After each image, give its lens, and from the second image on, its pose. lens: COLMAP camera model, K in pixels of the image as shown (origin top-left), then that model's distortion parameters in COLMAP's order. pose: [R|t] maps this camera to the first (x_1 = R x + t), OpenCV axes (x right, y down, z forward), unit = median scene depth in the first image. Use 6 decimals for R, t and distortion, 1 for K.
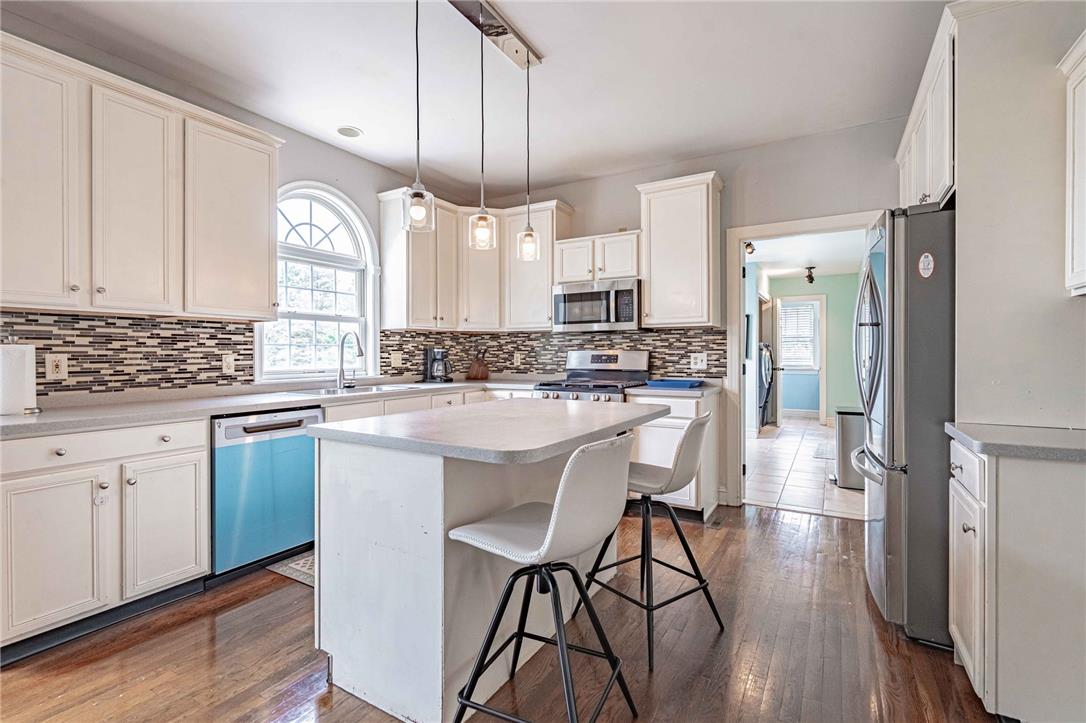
lens RADIAL K [[496.4, 0, 545.4], [0, 496.4, 356.2], [0, 0, 1]] dist [-0.001226, 0.000013]
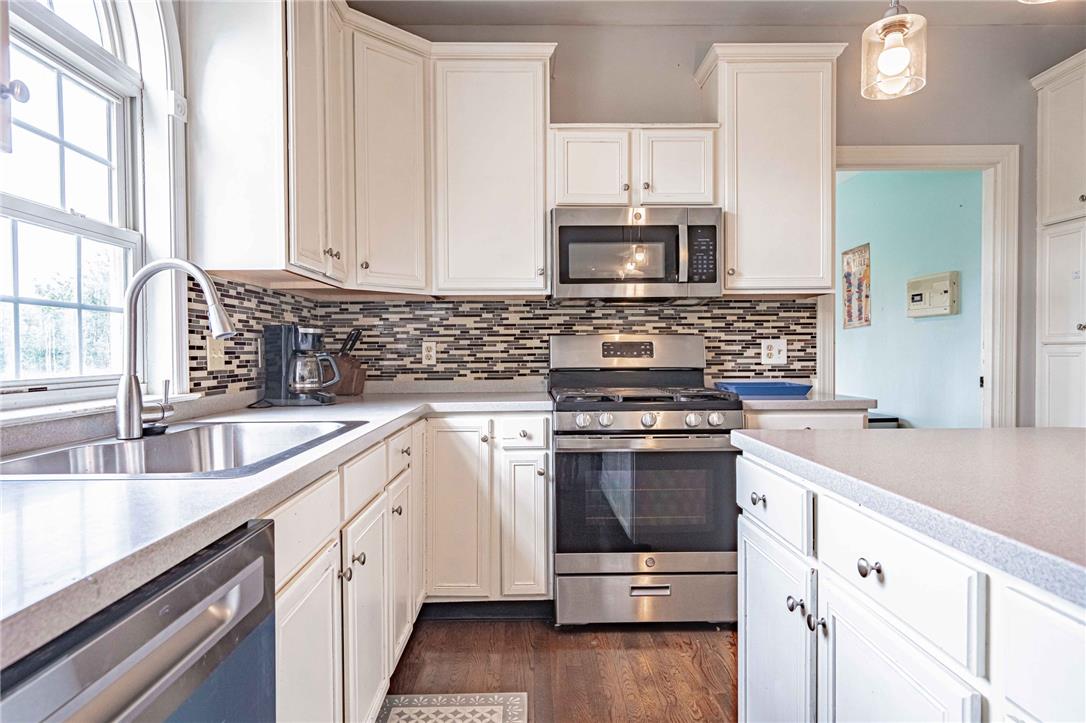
lens RADIAL K [[628.9, 0, 540.4], [0, 628.9, 363.5], [0, 0, 1]] dist [0.006570, 0.001714]
pose [[0.855874, -0.013037, 0.517020, -0.342339], [0.008075, 0.999897, 0.011846, 0.012247], [-0.517121, -0.005964, 0.855892, 0.448200]]
